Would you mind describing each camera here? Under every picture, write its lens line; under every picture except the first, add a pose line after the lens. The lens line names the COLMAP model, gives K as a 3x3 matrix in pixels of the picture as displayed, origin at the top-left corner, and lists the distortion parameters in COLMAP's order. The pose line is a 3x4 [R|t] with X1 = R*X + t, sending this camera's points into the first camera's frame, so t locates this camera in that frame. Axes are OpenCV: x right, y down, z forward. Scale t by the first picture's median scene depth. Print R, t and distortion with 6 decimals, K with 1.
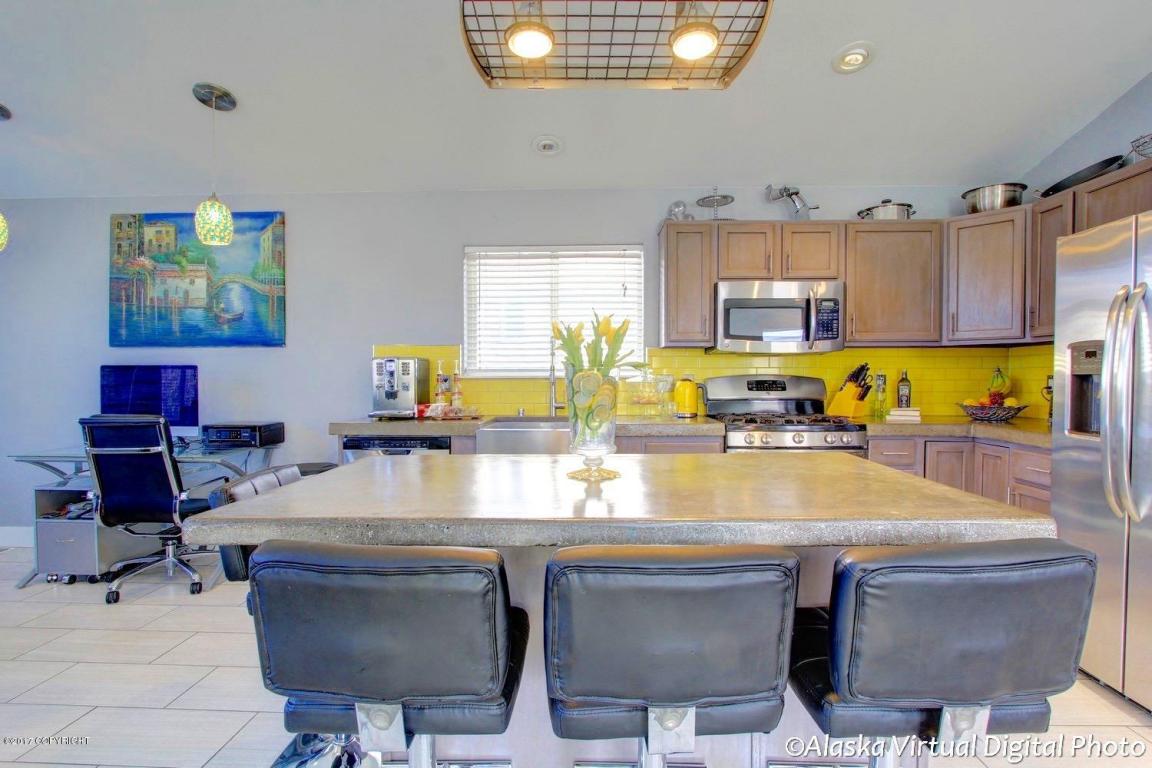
lens RADIAL K [[565.8, 0, 574.8], [0, 565.8, 387.1], [0, 0, 1]] dist [-0.014600, -0.000224]
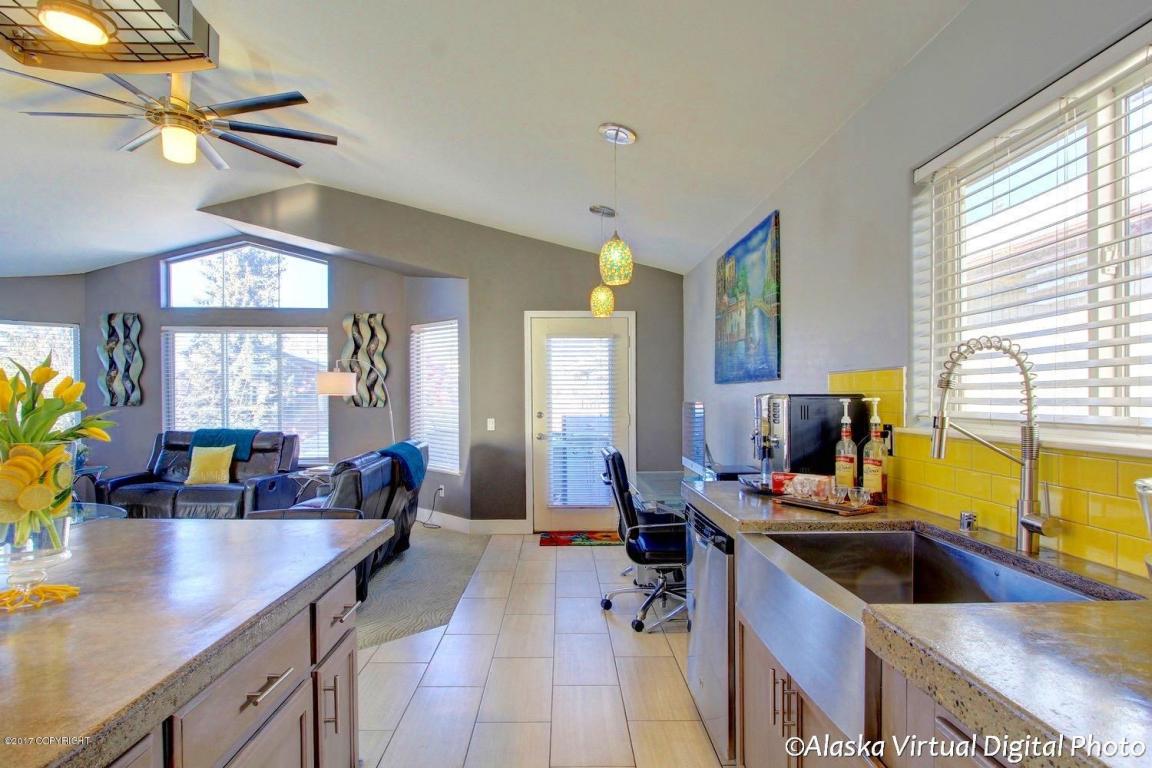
lens RADIAL K [[612.0, 0, 562.0], [0, 612.0, 399.0], [0, 0, 1]] dist [-0.001028, -0.016774]
pose [[0.037539, 0.004767, -0.999284, 0.346453], [-0.021813, 0.999754, 0.003950, -0.041674], [0.999057, 0.021649, 0.037634, 0.684734]]
